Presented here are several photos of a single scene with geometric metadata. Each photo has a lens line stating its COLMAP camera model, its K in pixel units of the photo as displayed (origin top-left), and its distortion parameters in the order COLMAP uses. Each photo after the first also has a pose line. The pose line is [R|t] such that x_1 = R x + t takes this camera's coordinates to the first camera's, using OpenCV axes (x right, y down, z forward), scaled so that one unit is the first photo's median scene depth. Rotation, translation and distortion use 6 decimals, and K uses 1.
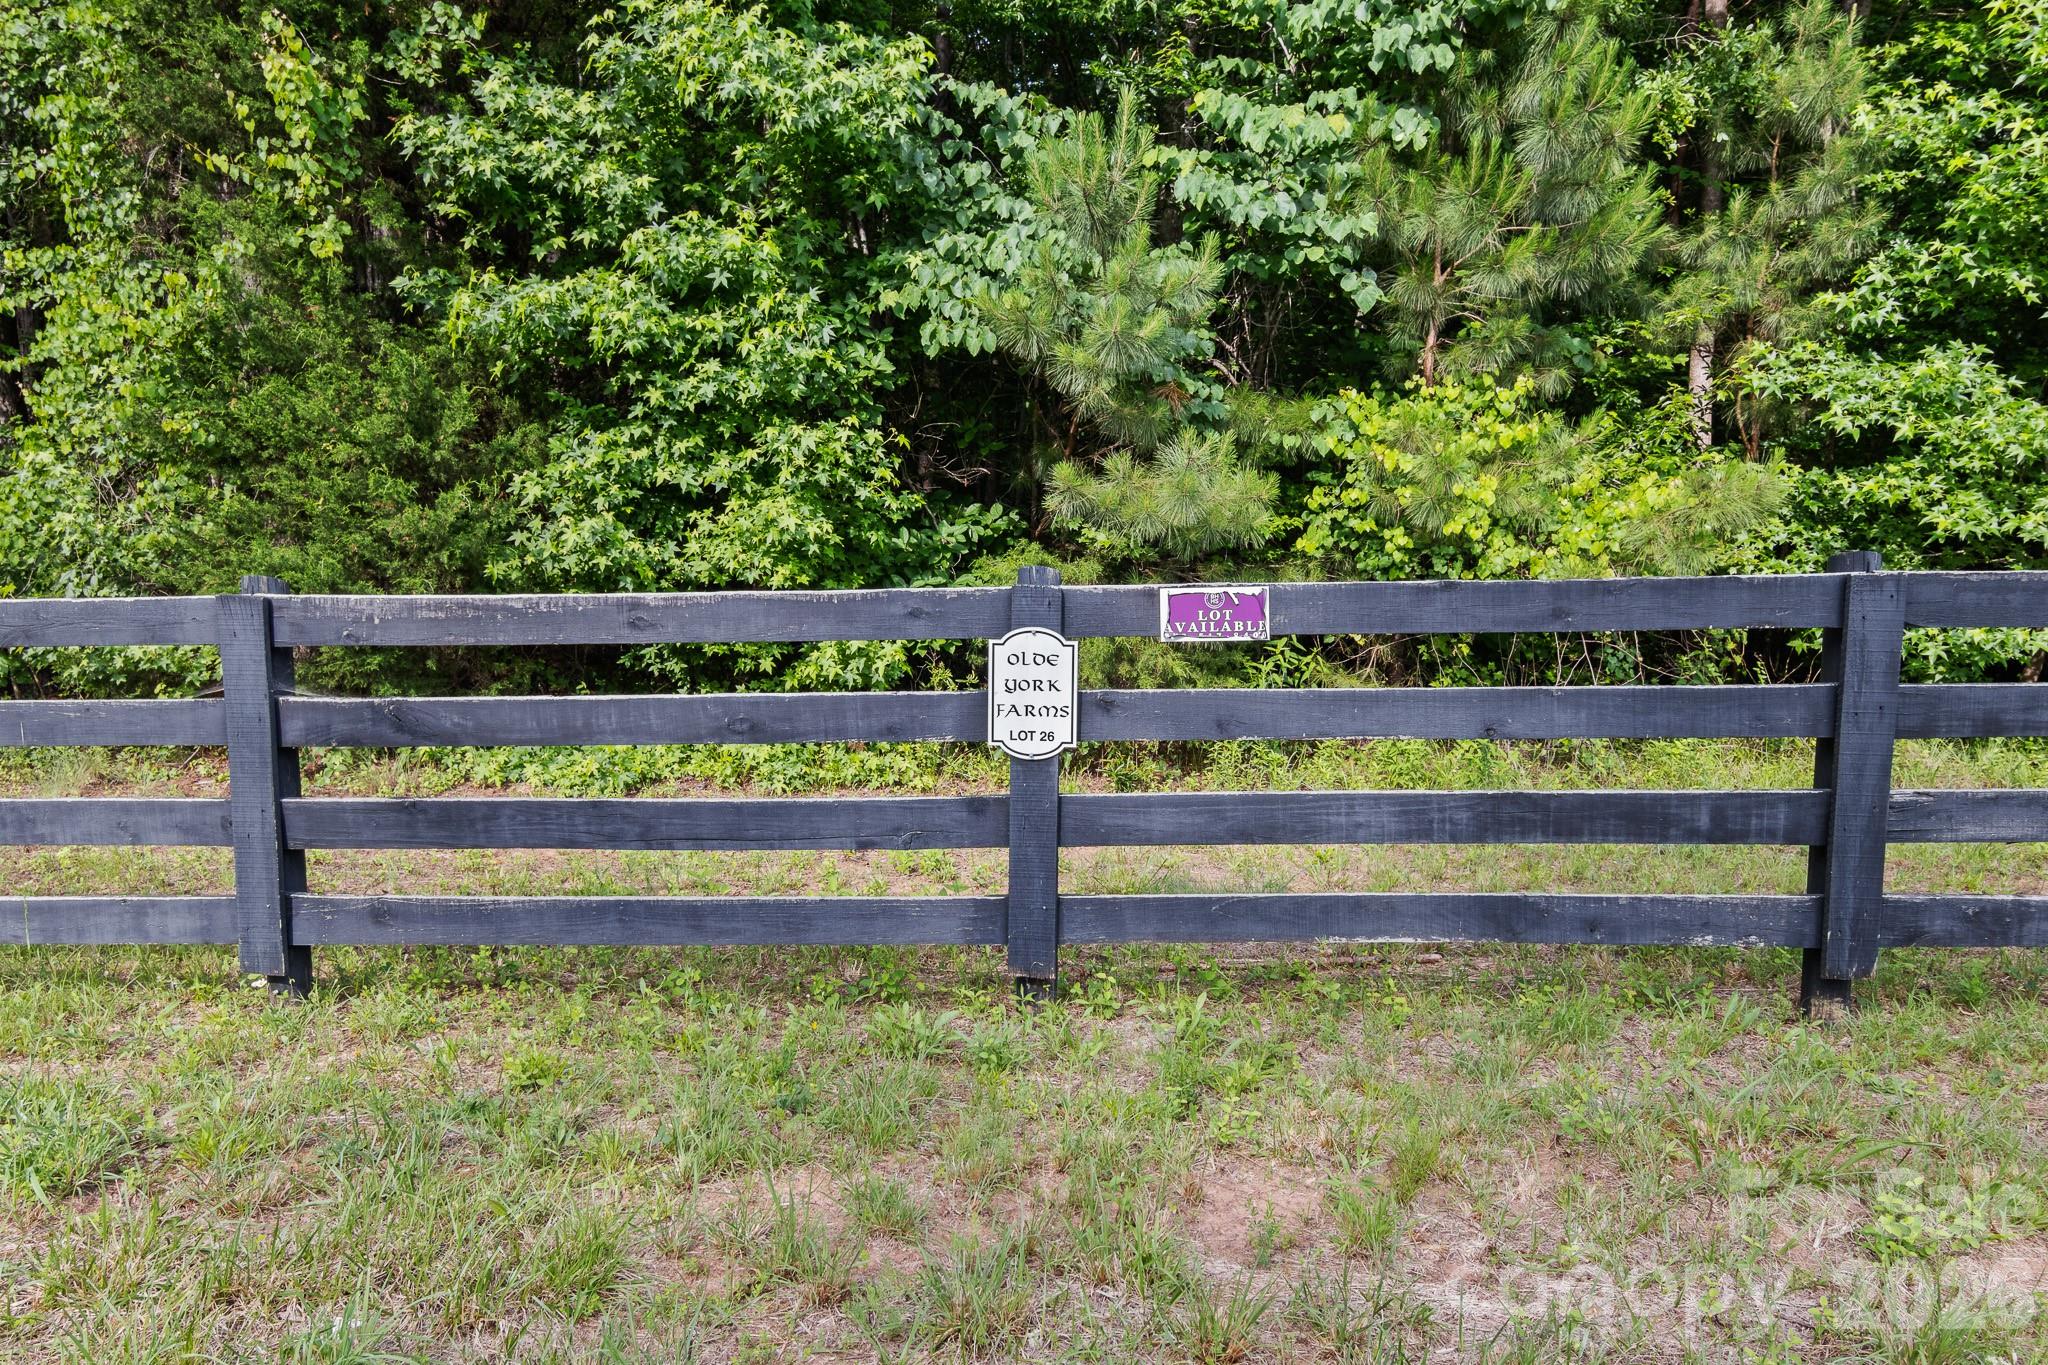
lens RADIAL K [[1760.7, 0, 1024.0], [0, 1760.7, 682.5], [0, 0, 1]] dist [-0.000596, -0.002870]
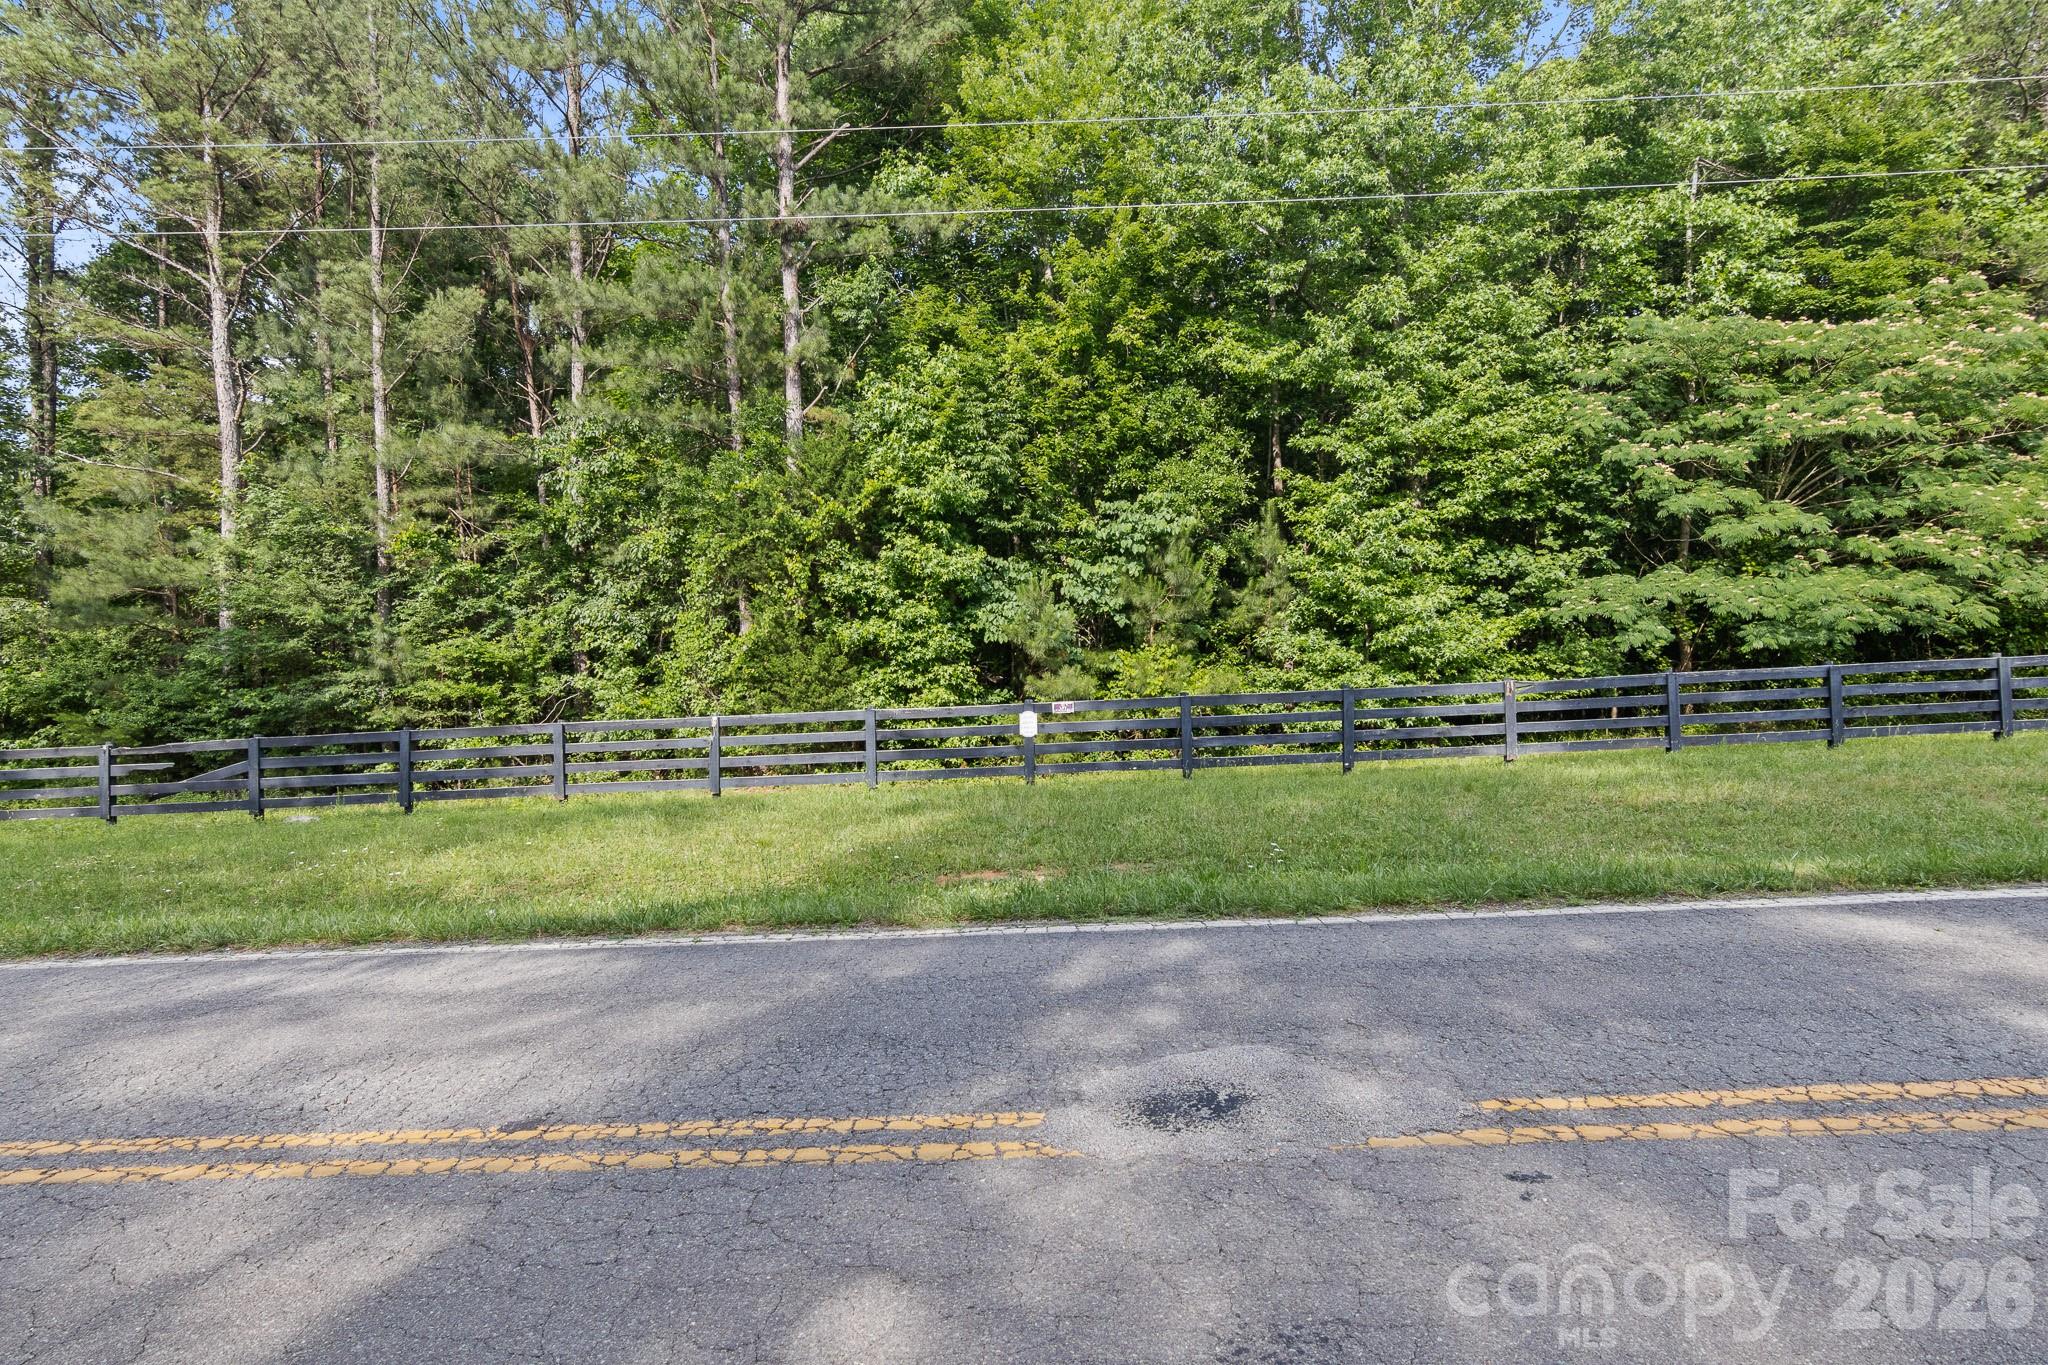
lens RADIAL K [[1046.9, 0, 1024.0], [0, 1046.9, 682.5], [0, 0, 1]] dist [-0.000061, -0.000005]
pose [[0.999324, -0.026930, 0.025030, -0.034364], [0.029526, 0.993501, -0.109923, 0.094180], [-0.021907, 0.110588, 0.993625, -0.867417]]
